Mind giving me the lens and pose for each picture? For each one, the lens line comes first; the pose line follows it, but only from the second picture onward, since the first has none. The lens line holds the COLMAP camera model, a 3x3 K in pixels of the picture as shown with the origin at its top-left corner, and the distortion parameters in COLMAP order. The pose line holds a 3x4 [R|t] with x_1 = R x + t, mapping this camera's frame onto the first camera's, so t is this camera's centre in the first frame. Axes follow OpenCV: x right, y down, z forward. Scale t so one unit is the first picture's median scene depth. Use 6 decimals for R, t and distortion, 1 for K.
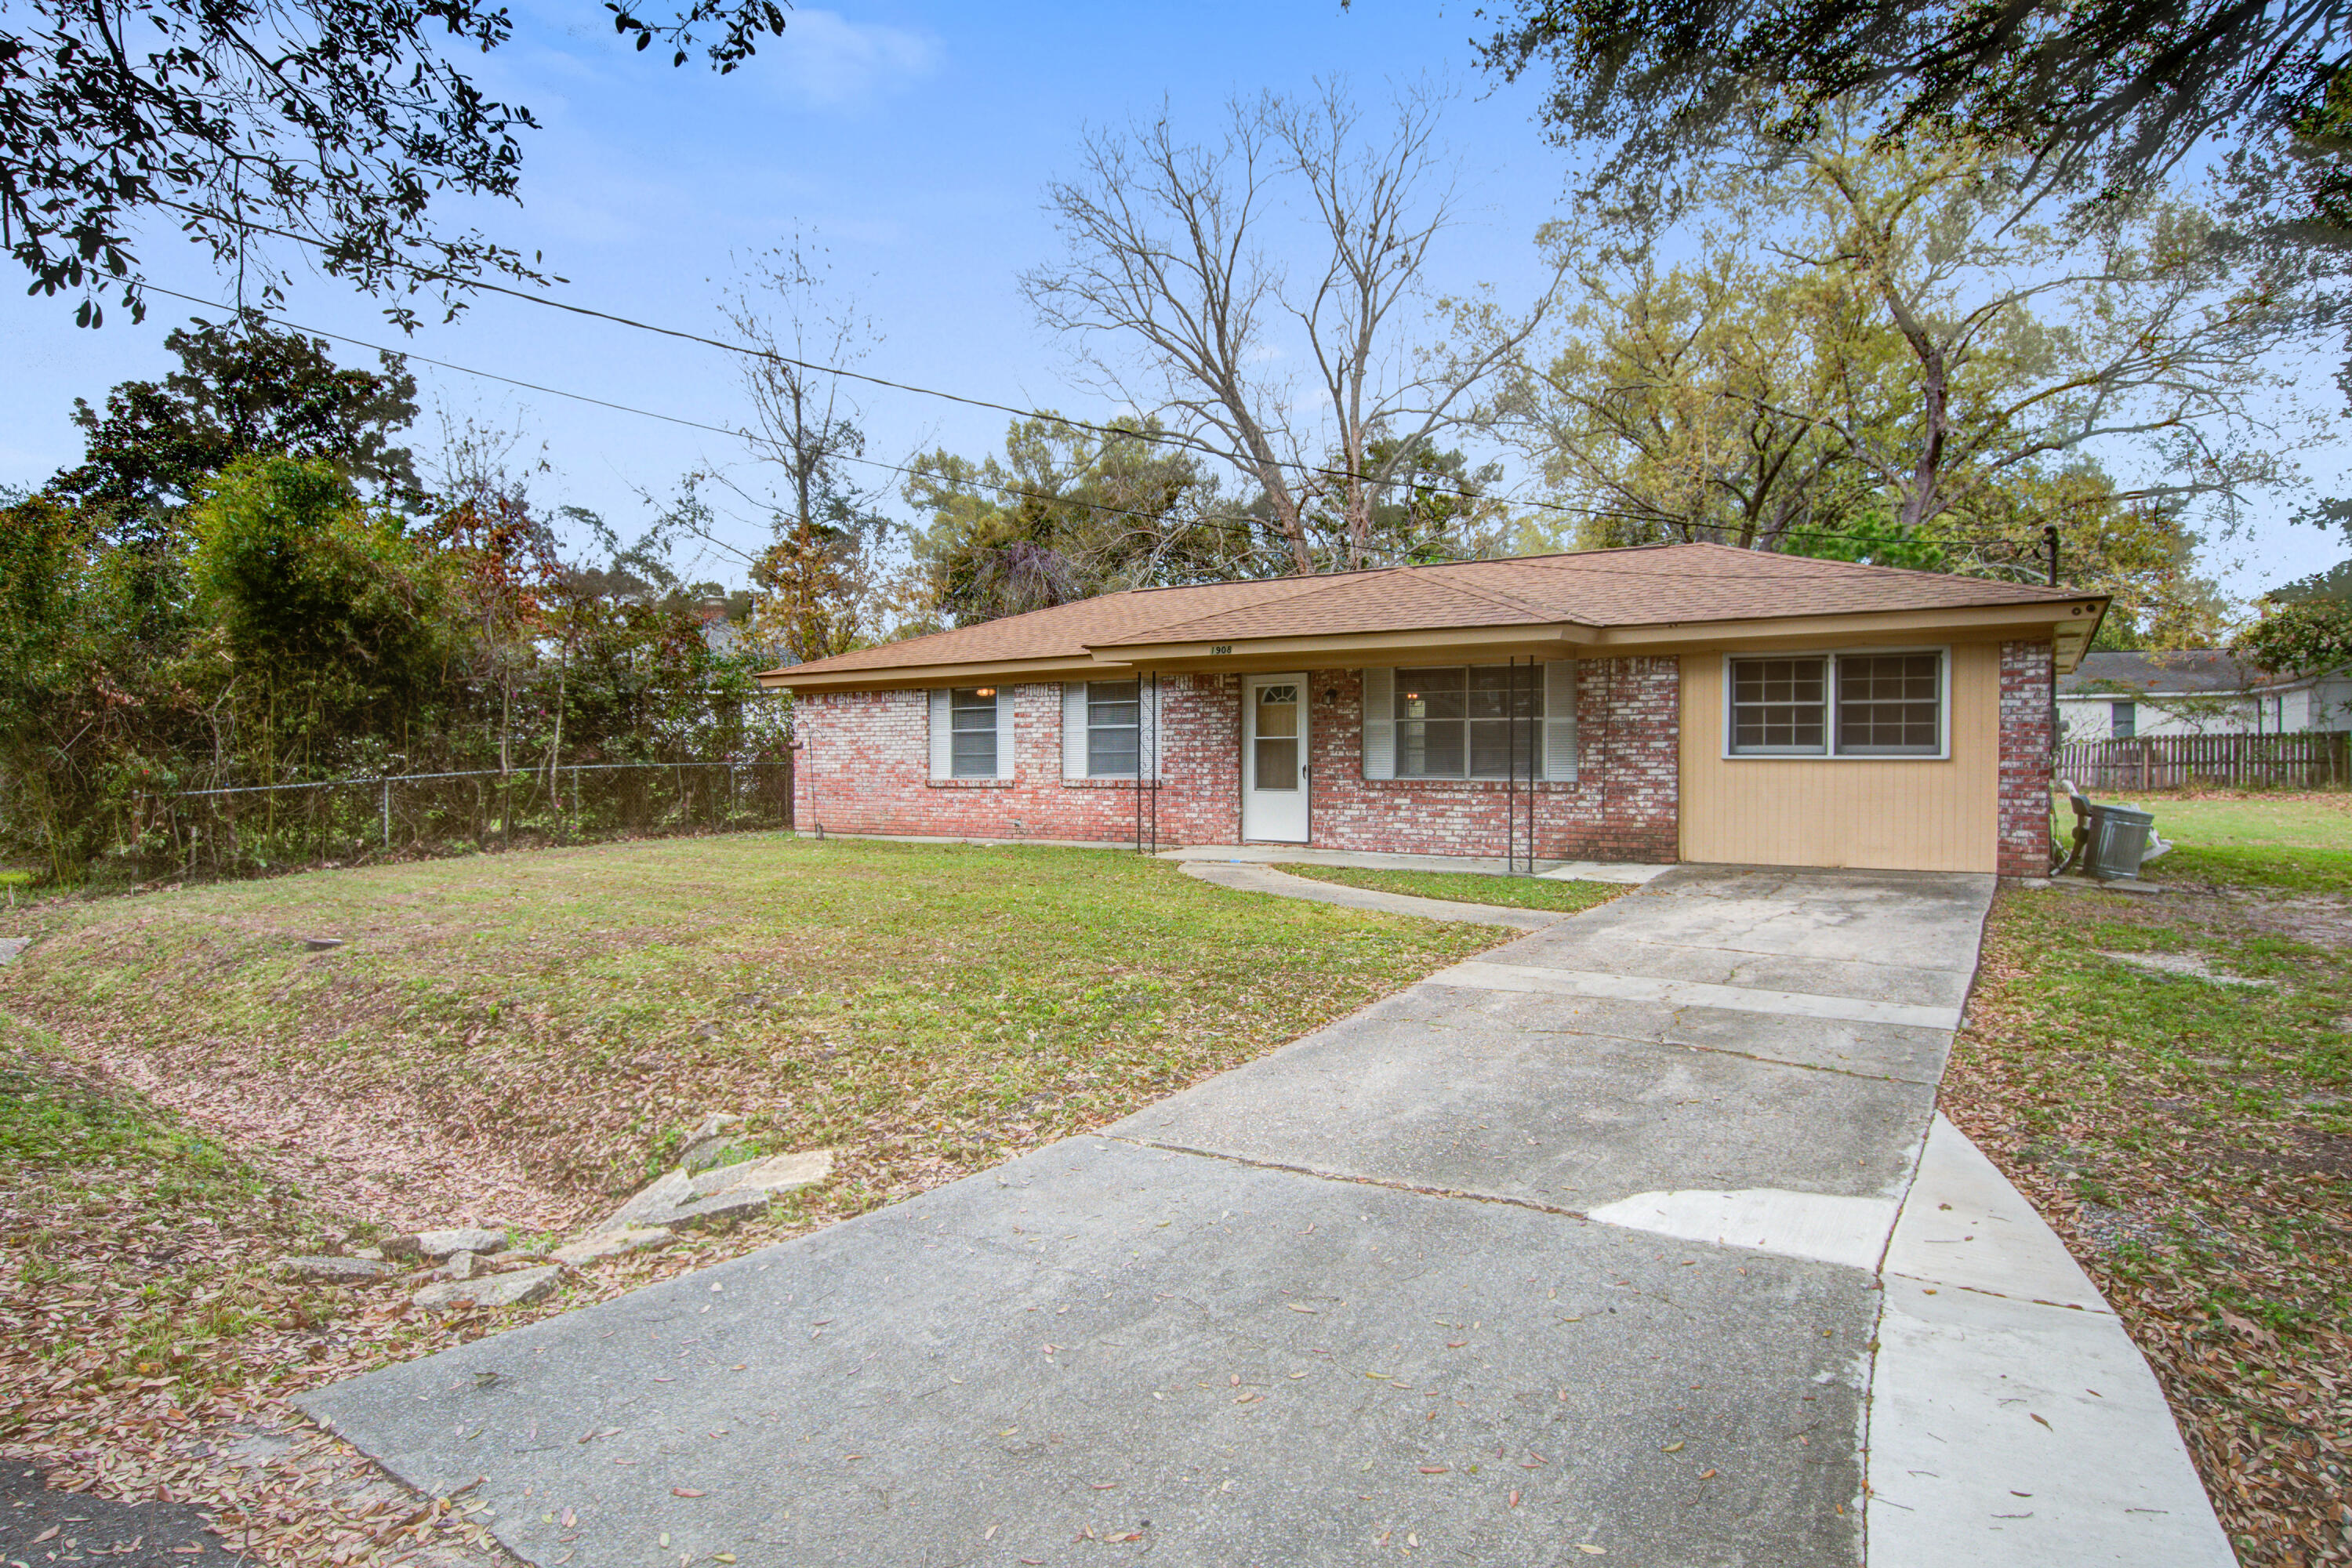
lens RADIAL K [[1326.0, 0, 1174.7], [0, 1326.0, 780.5], [0, 0, 1]] dist [-0.021492, 0.002393]
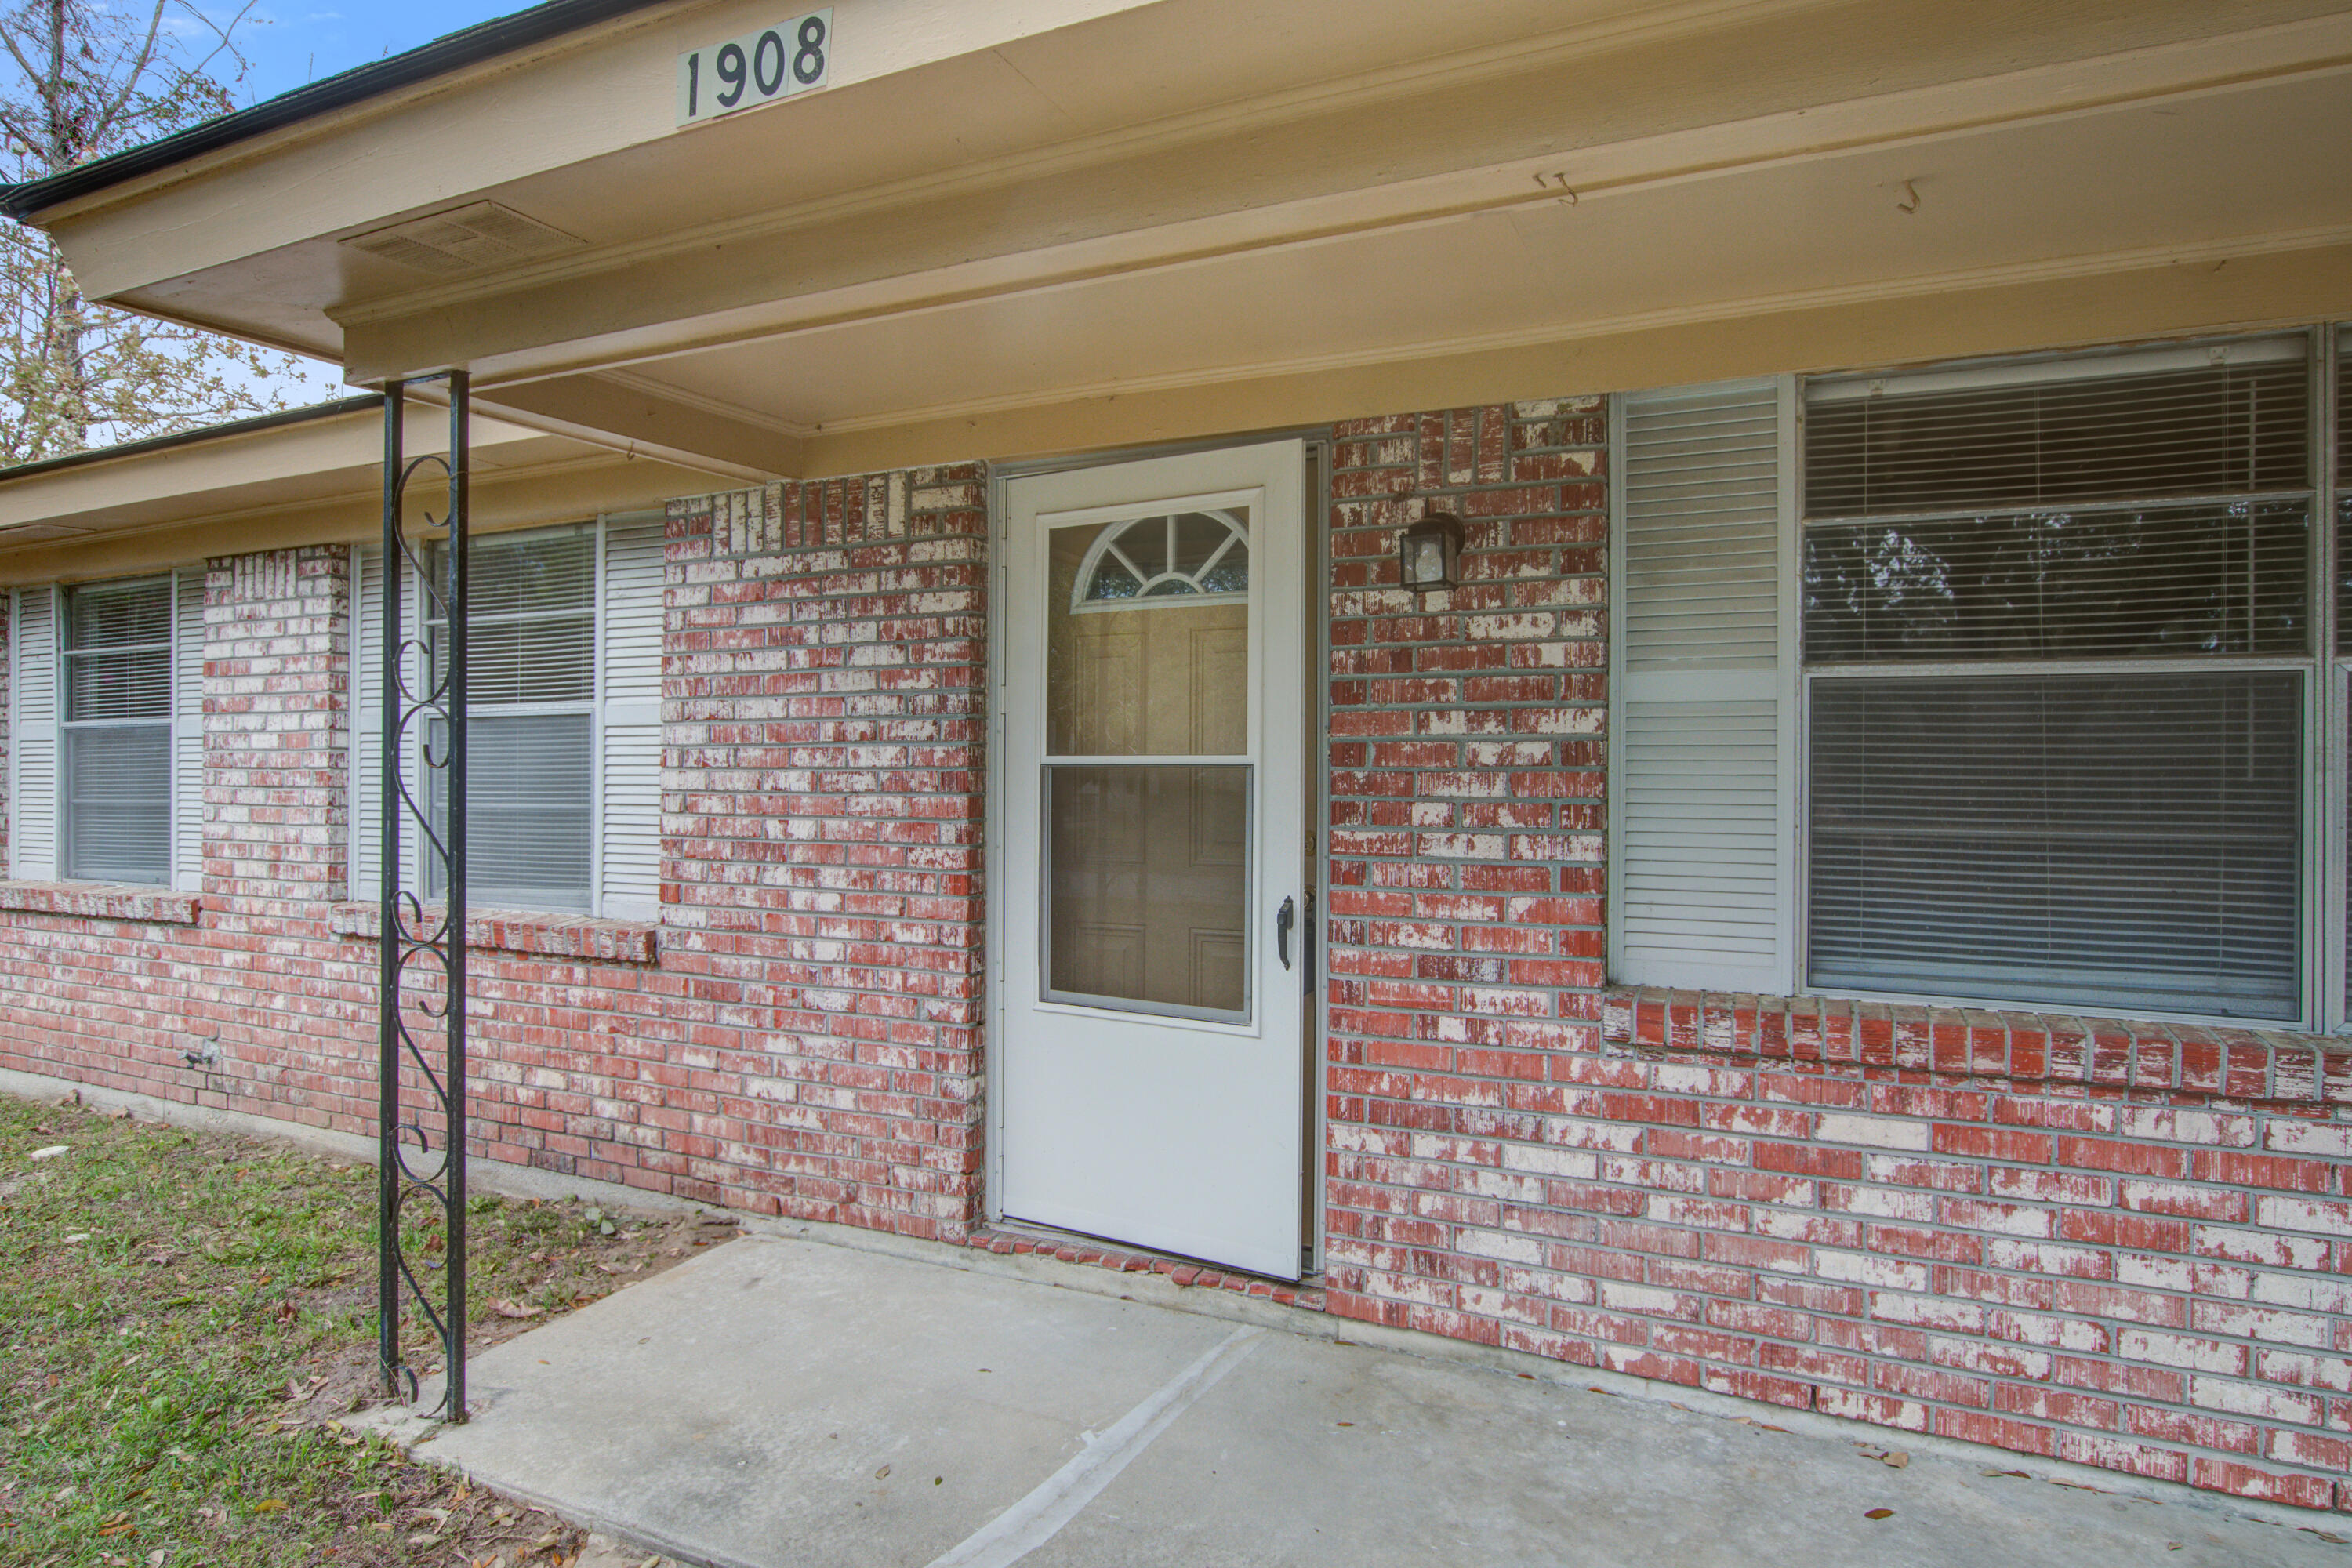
lens RADIAL K [[1326.0, 0, 1174.7], [0, 1326.0, 780.5], [0, 0, 1]] dist [-0.021492, 0.002393]
pose [[0.990255, 0.007286, 0.139074, 0.052029], [-0.005563, 0.999903, -0.012775, -0.026353], [-0.139154, 0.011877, 0.990200, 0.786679]]
